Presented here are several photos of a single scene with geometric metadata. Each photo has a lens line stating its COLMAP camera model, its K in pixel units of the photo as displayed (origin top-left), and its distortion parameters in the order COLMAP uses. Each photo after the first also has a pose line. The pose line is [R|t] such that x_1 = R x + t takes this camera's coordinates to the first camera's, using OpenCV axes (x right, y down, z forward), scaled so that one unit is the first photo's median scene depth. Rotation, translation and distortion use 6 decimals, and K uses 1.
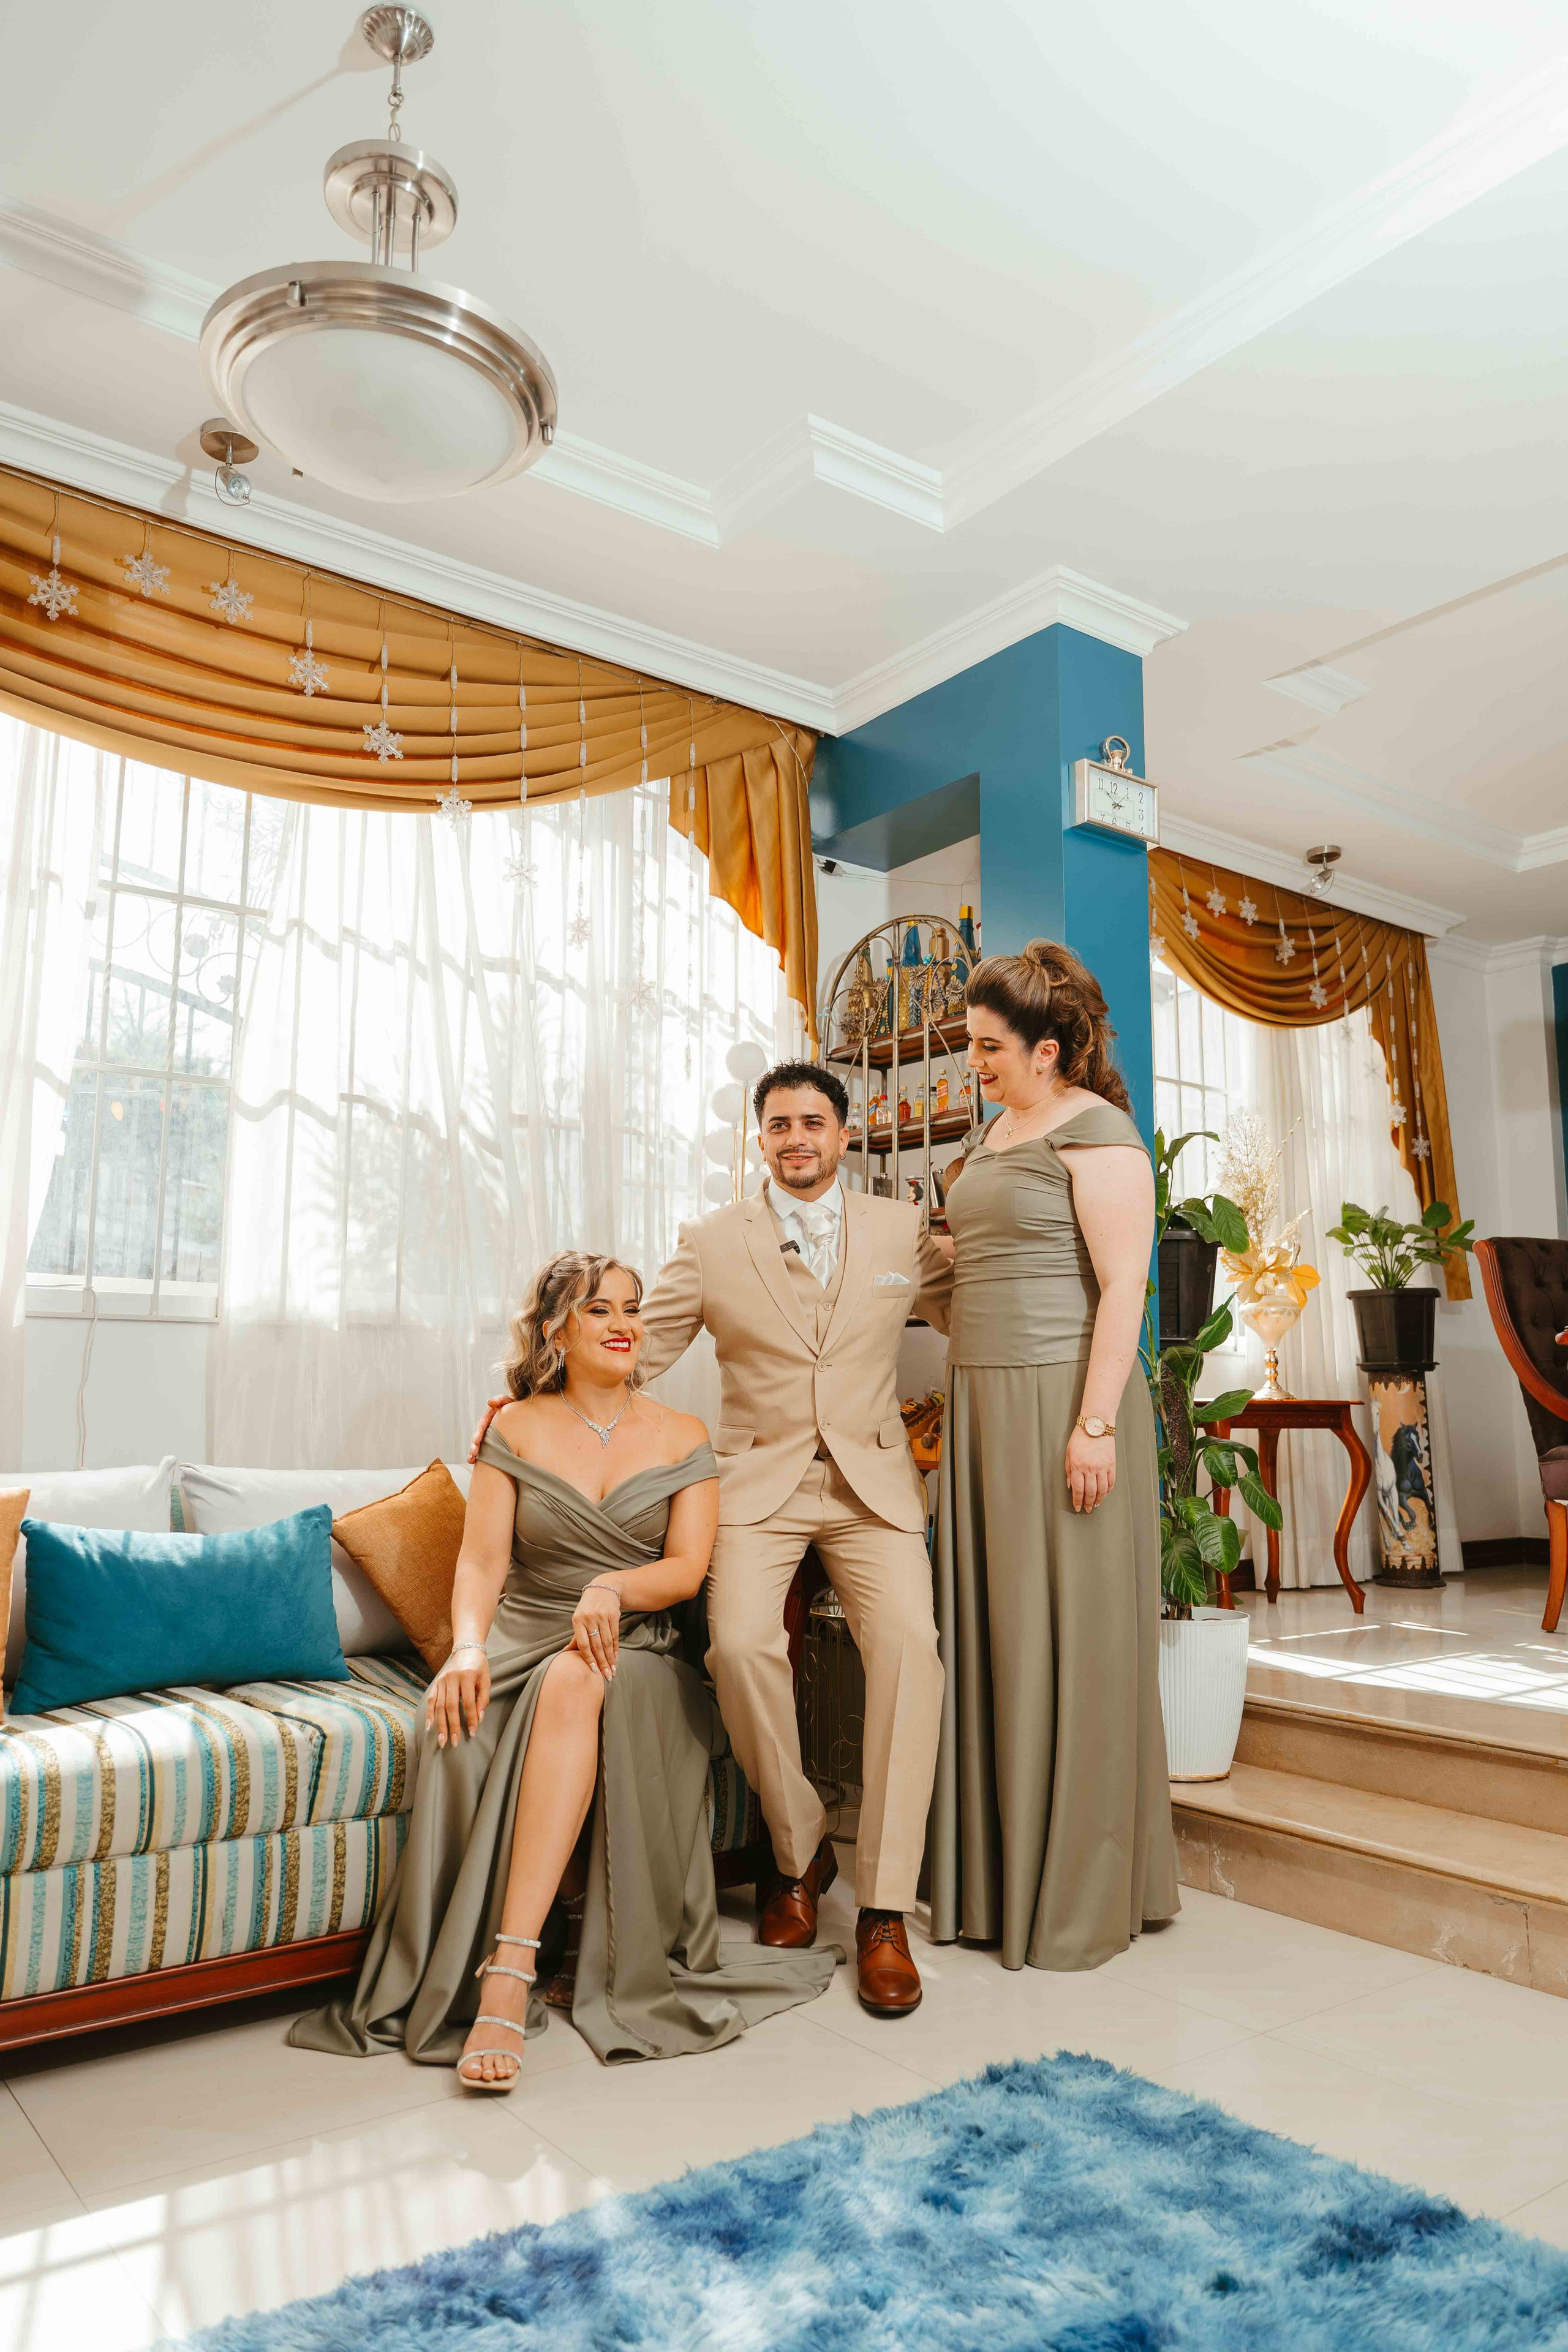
lens RADIAL K [[1583.2, 0, 787.9], [0, 1583.2, 1180.5], [0, 0, 1]] dist [0.001464, -0.016122]
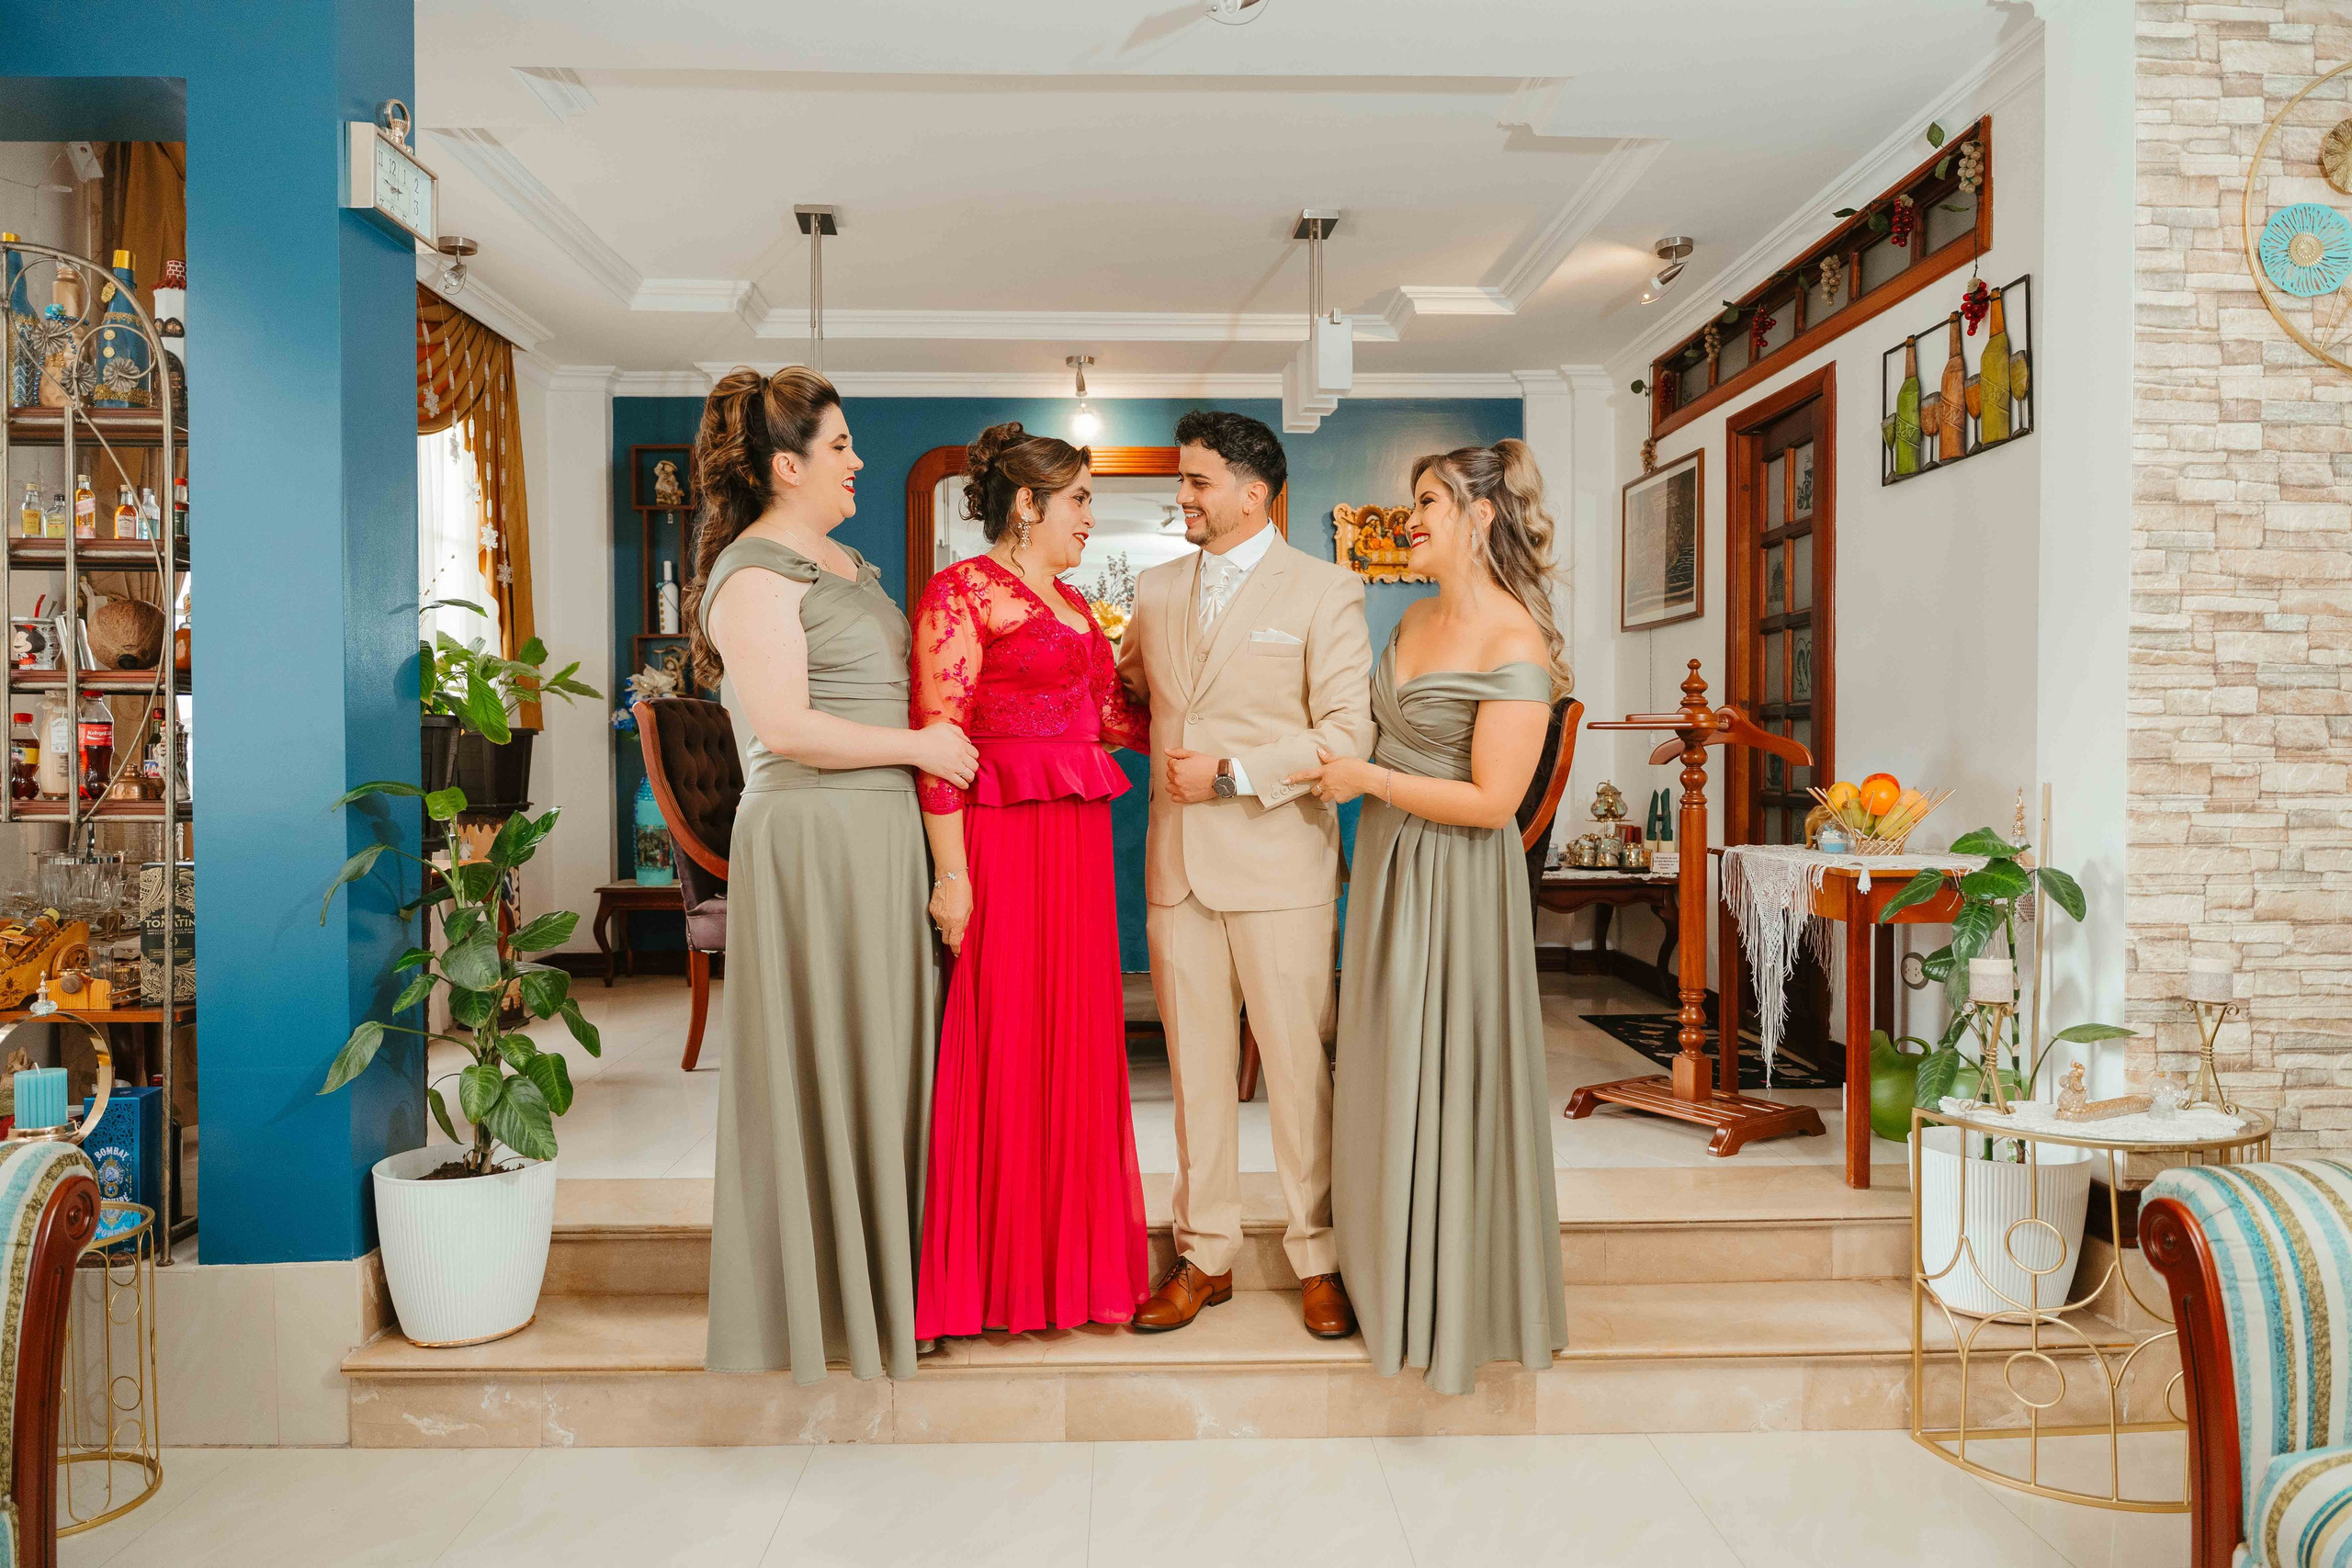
lens RADIAL K [[1548.5, 0, 1176.5], [0, 1548.5, 794.0], [0, 0, 1]] dist [0.006329, -0.016038]
pose [[0.579626, -0.027742, 0.814410, -0.232134], [-0.115853, 0.986463, 0.116057, -0.079500], [-0.806605, -0.161622, 0.568565, 0.204220]]
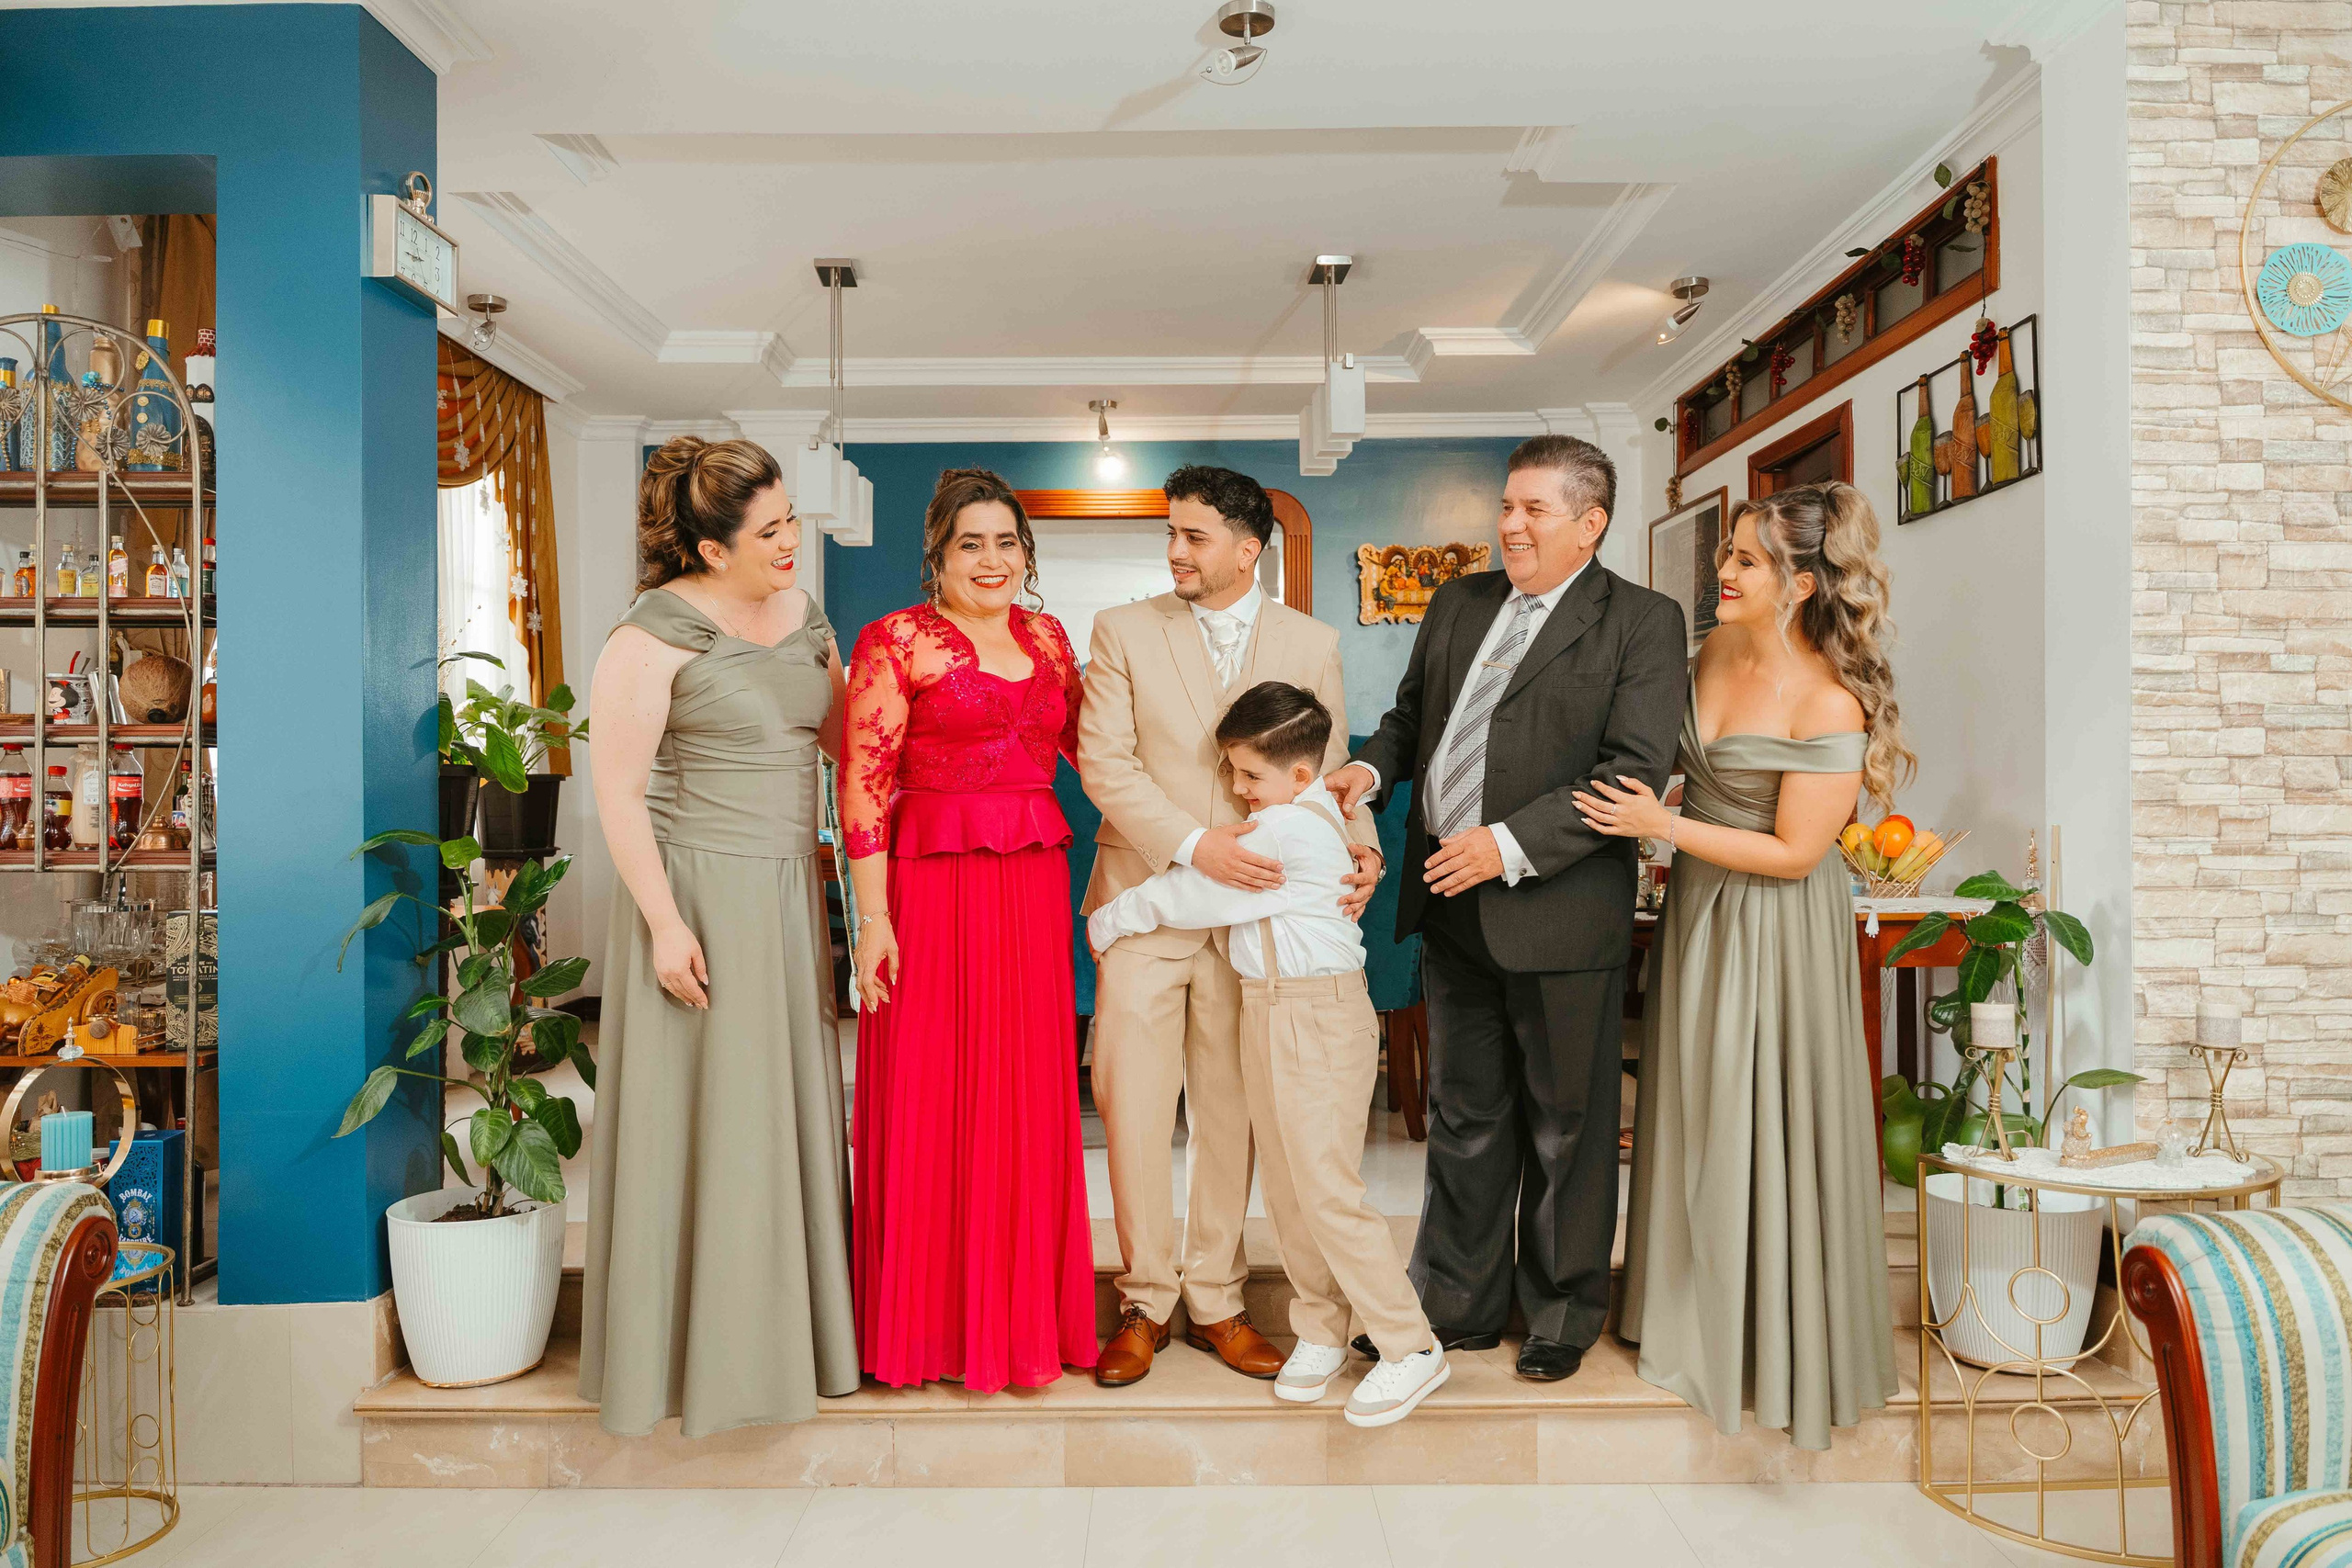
lens RADIAL K [[1572.7, 0, 1177.0], [0, 1572.7, 794.7], [0, 0, 1]] dist [0.010433, -0.019858]
pose [[0.604100, -0.011025, 0.796832, -0.233767], [-0.108464, 0.989462, 0.095920, -0.089772], [-0.789492, -0.144373, 0.596539, 0.169134]]
